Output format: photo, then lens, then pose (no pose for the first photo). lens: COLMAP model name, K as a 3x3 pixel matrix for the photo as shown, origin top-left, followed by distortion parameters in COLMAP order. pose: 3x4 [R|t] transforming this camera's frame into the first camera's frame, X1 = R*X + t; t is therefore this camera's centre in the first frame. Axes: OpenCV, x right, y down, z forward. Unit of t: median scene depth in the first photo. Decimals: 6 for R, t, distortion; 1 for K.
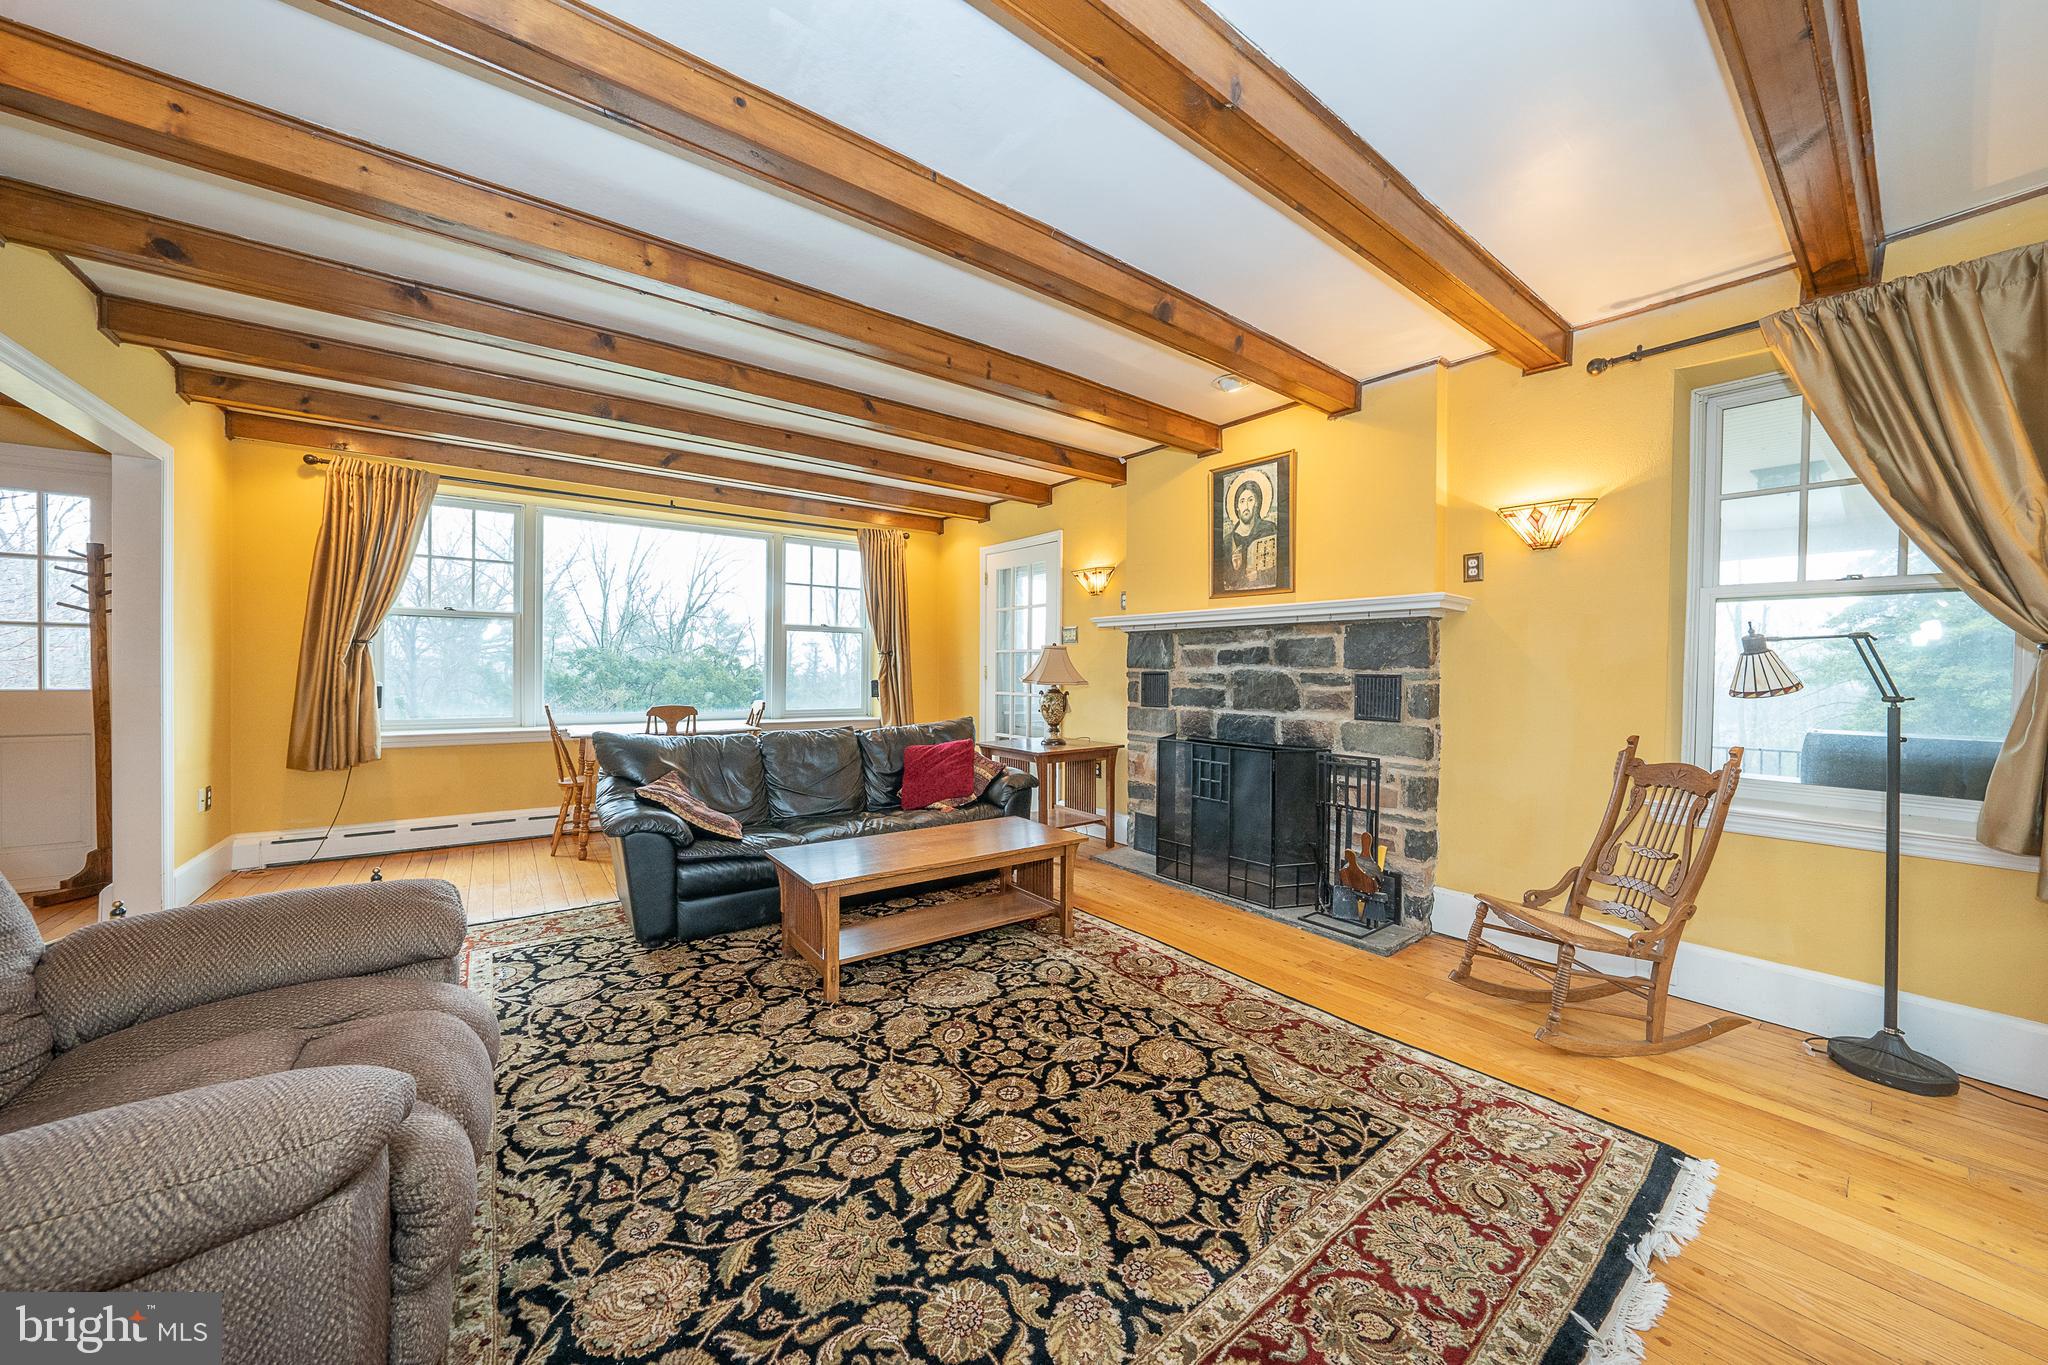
lens RADIAL K [[713.0, 0, 1029.7], [0, 713.0, 678.6], [0, 0, 1]] dist [-0.027878, 0.004792]
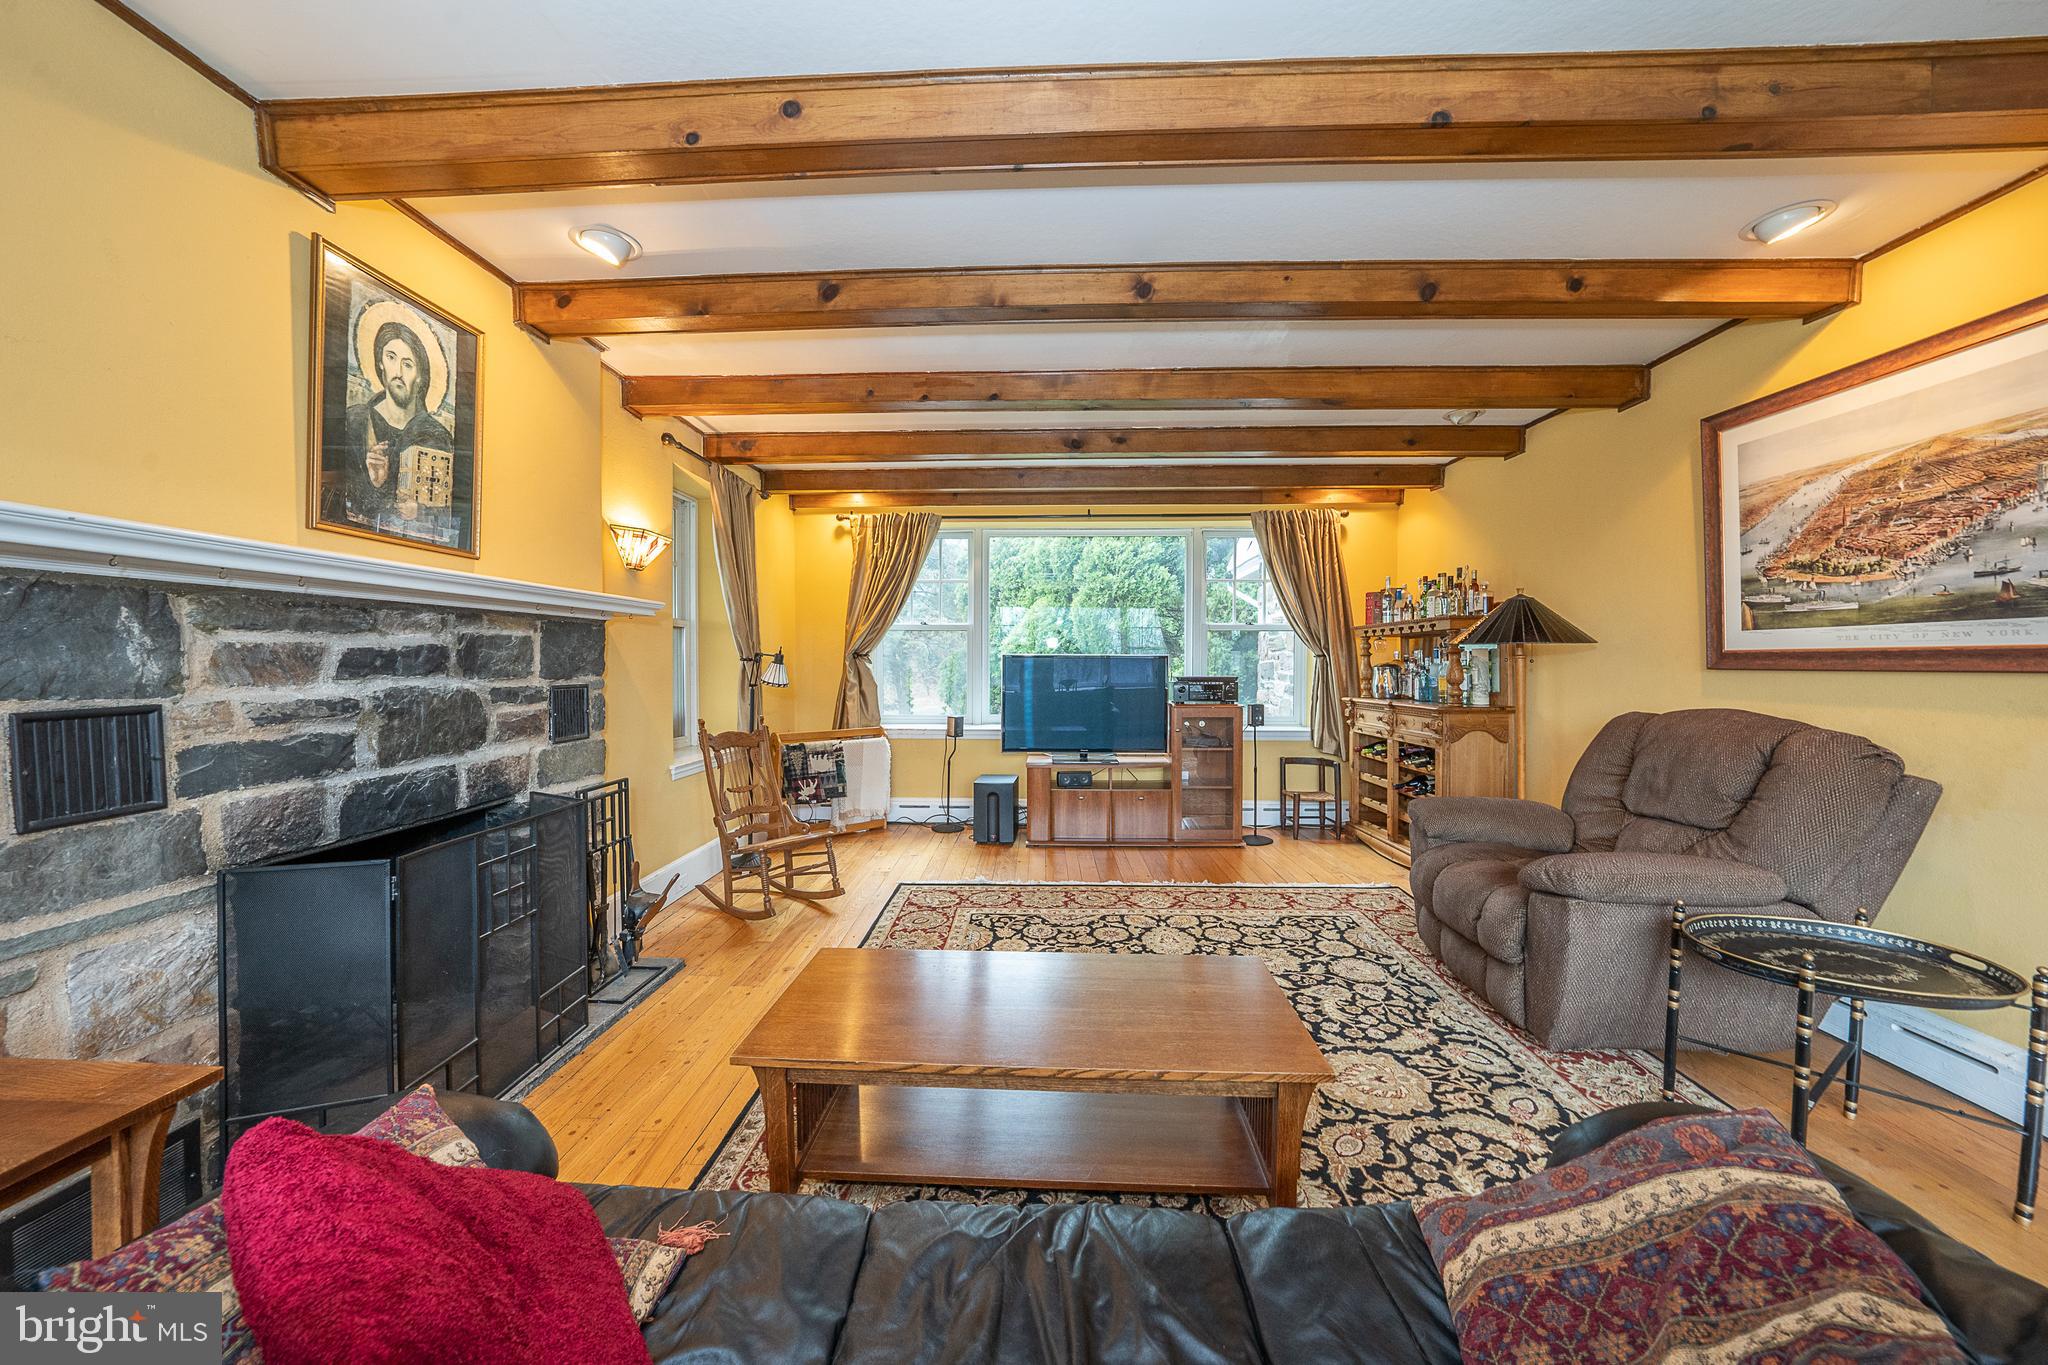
lens RADIAL K [[713.0, 0, 1029.7], [0, 713.0, 678.6], [0, 0, 1]] dist [-0.027878, 0.004792]
pose [[-0.773535, -0.025768, 0.633230, -0.631222], [-0.000053, 0.999176, 0.040594, -0.066256], [-0.633754, 0.031367, -0.772898, 1.853777]]
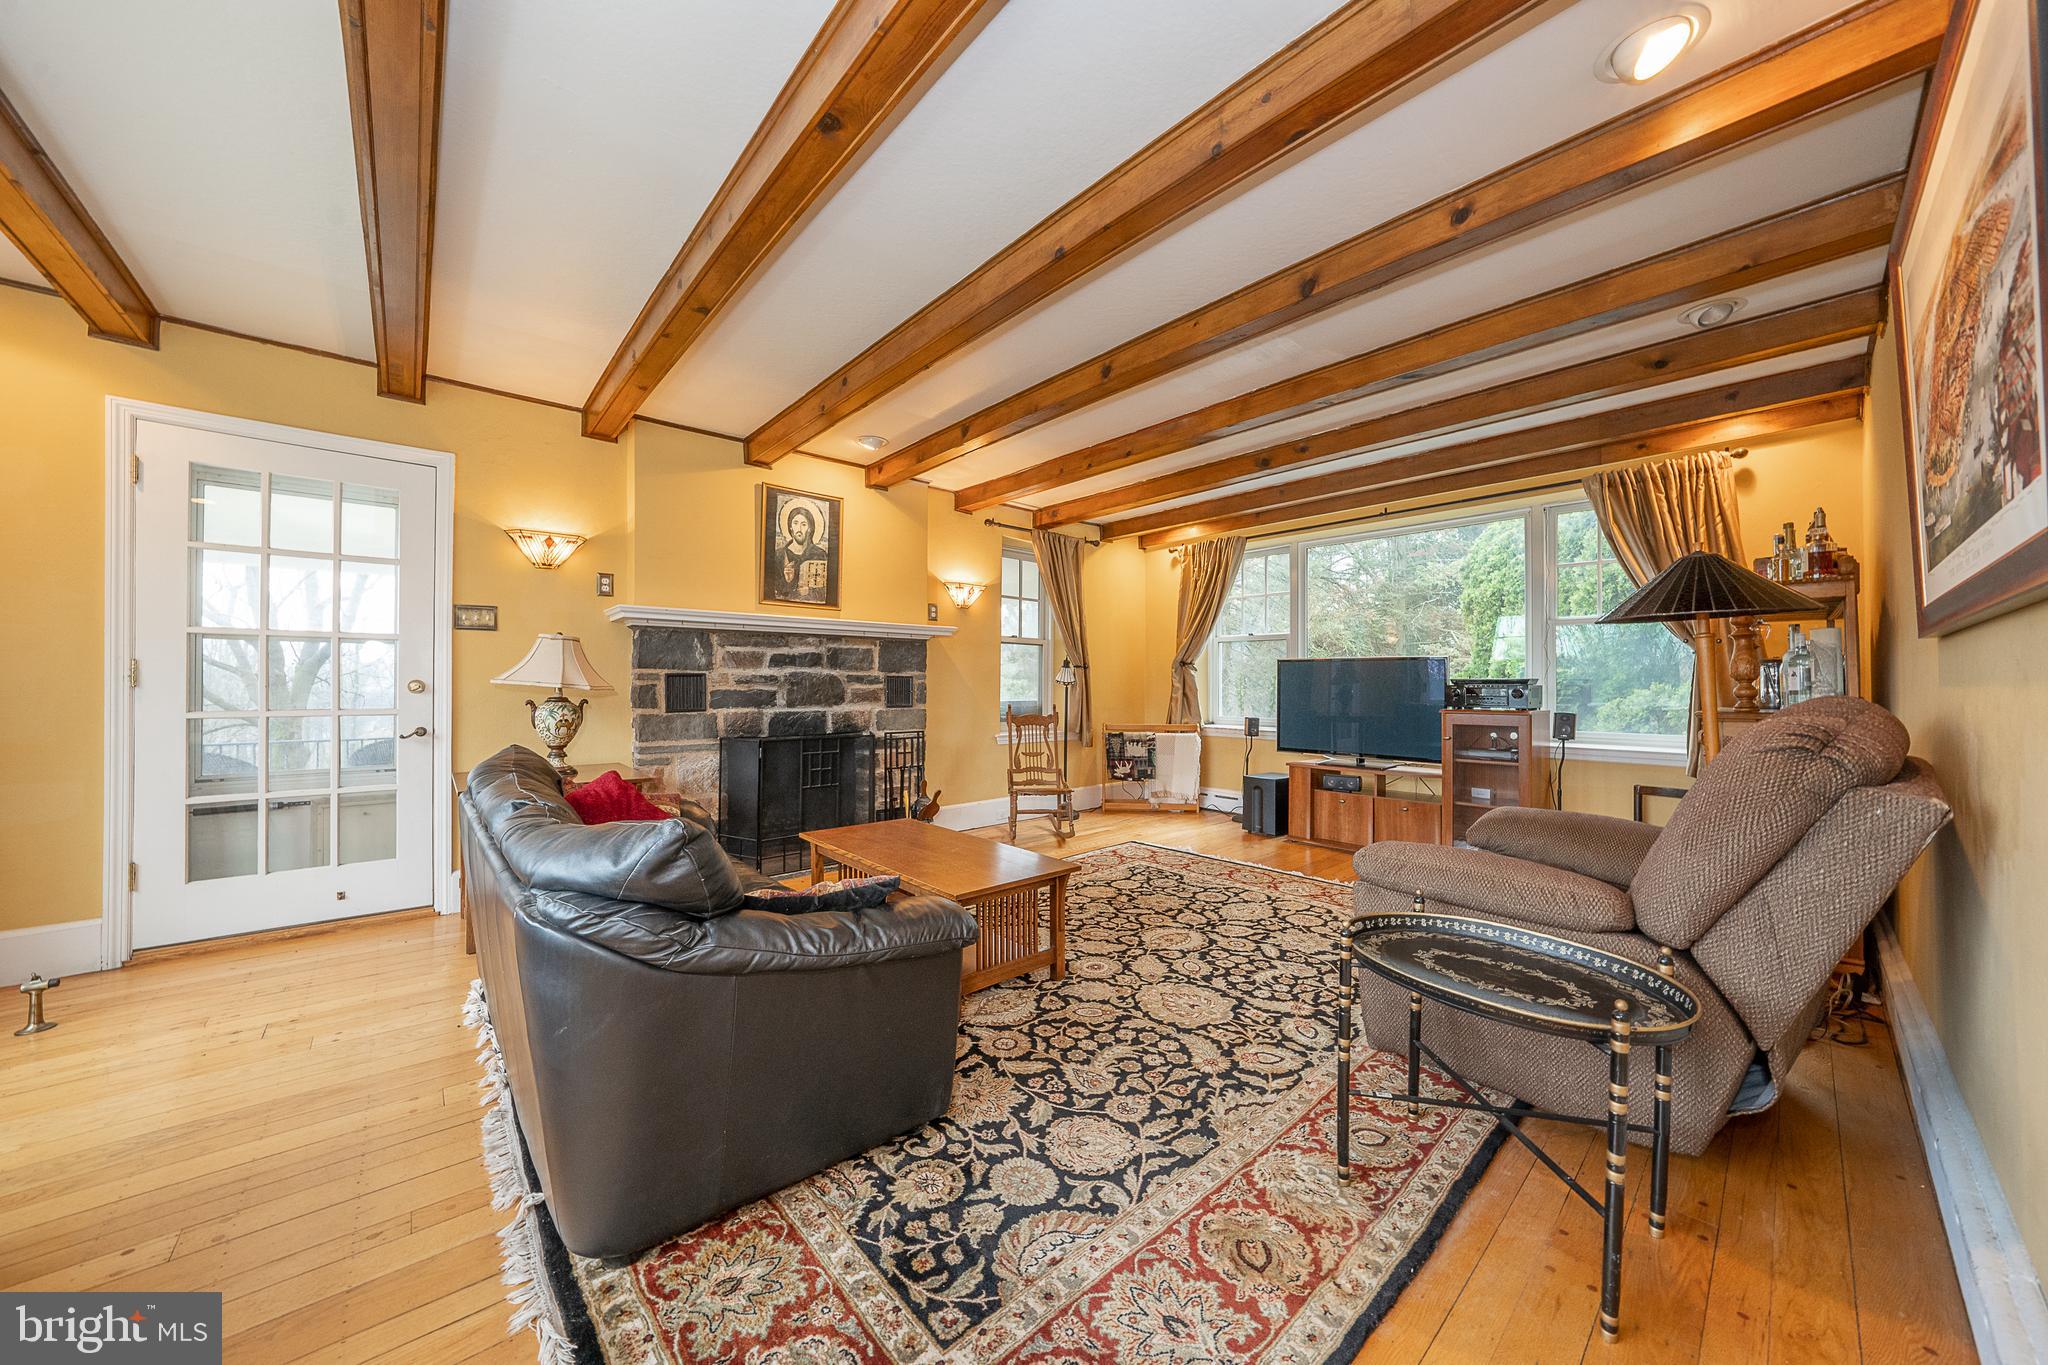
lens RADIAL K [[713.0, 0, 1029.7], [0, 713.0, 678.6], [0, 0, 1]] dist [-0.027878, 0.004792]
pose [[-0.071448, -0.001573, 0.997443, -1.442099], [0.009307, 0.999954, 0.002243, -0.001193], [-0.997401, 0.009443, -0.071430, 1.195978]]
